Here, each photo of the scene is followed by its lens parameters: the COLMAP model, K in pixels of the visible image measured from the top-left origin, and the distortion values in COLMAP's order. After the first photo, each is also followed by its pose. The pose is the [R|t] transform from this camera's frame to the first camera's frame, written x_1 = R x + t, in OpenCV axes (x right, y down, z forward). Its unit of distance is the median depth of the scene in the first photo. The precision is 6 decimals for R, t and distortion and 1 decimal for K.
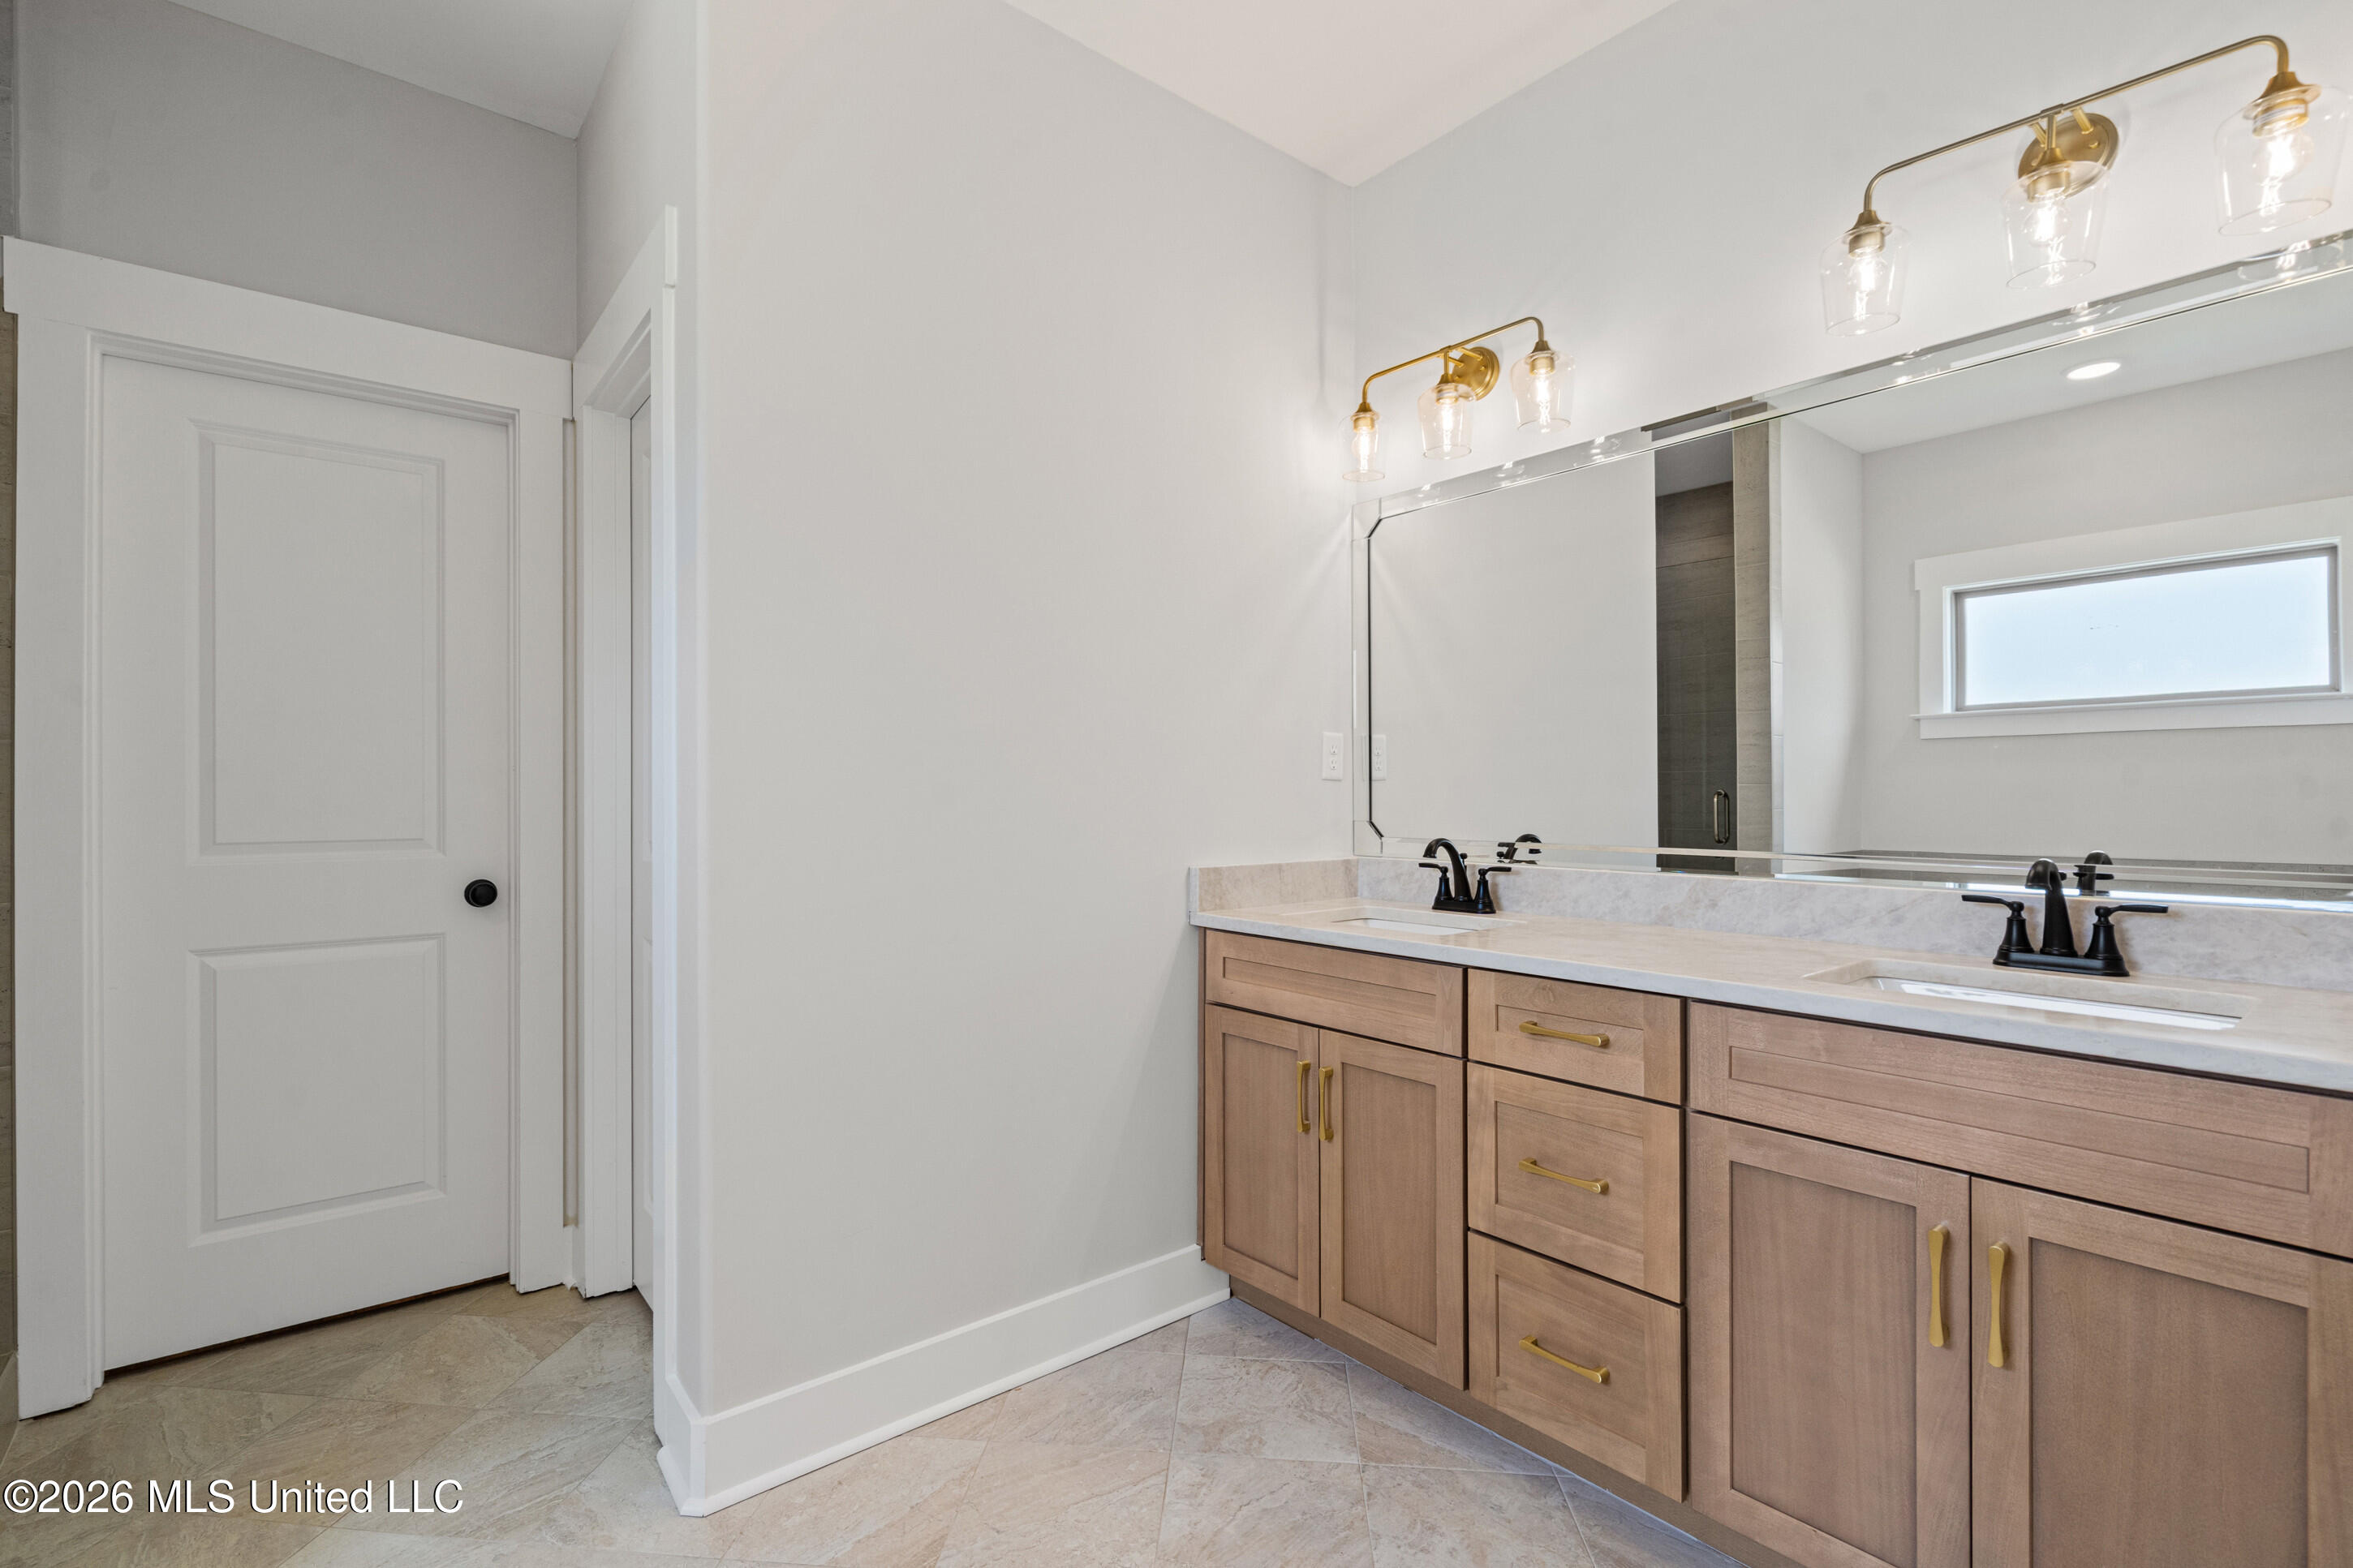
lens RADIAL K [[1070.9, 0, 1164.6], [0, 1070.9, 788.6], [0, 0, 1]] dist [-0.004310, -0.000007]
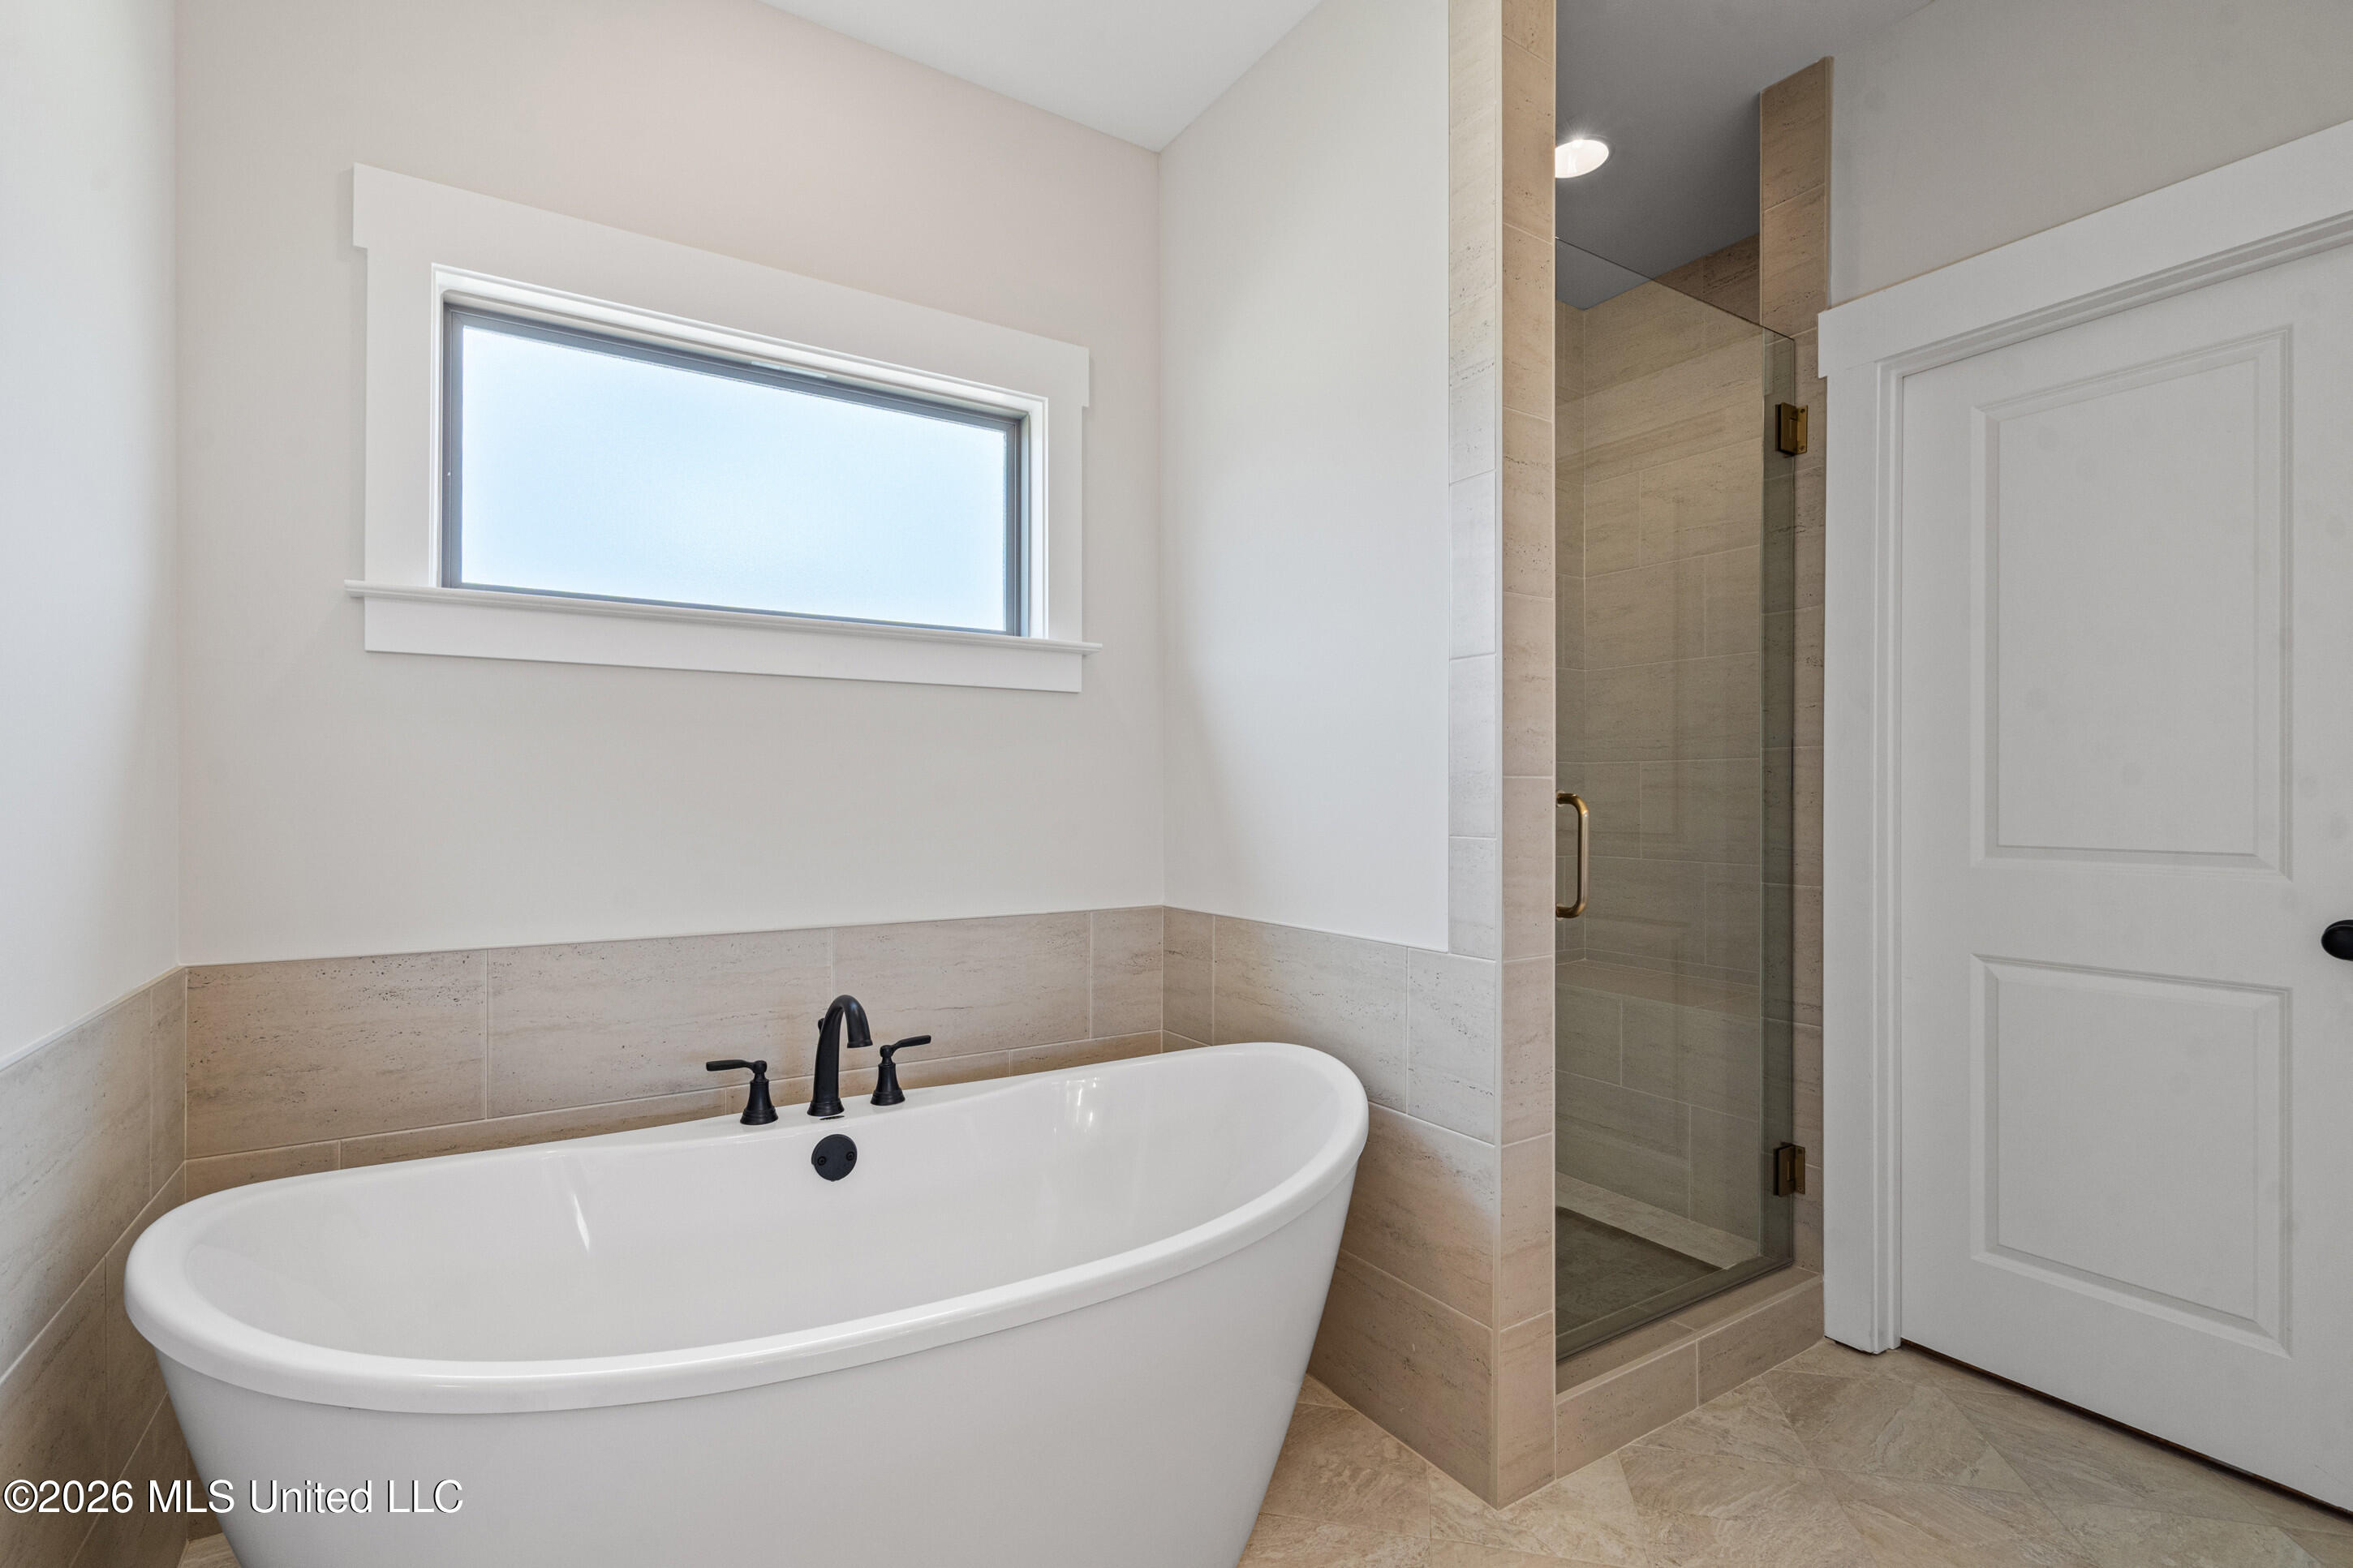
lens RADIAL K [[1070.9, 0, 1162.6], [0, 1070.9, 792.2], [0, 0, 1]] dist [-0.004310, -0.000007]
pose [[-0.128933, 0.000886, -0.991653, 0.147680], [0.001983, 0.999998, 0.000635, 0.001907], [0.991651, -0.001885, -0.128935, 0.397182]]
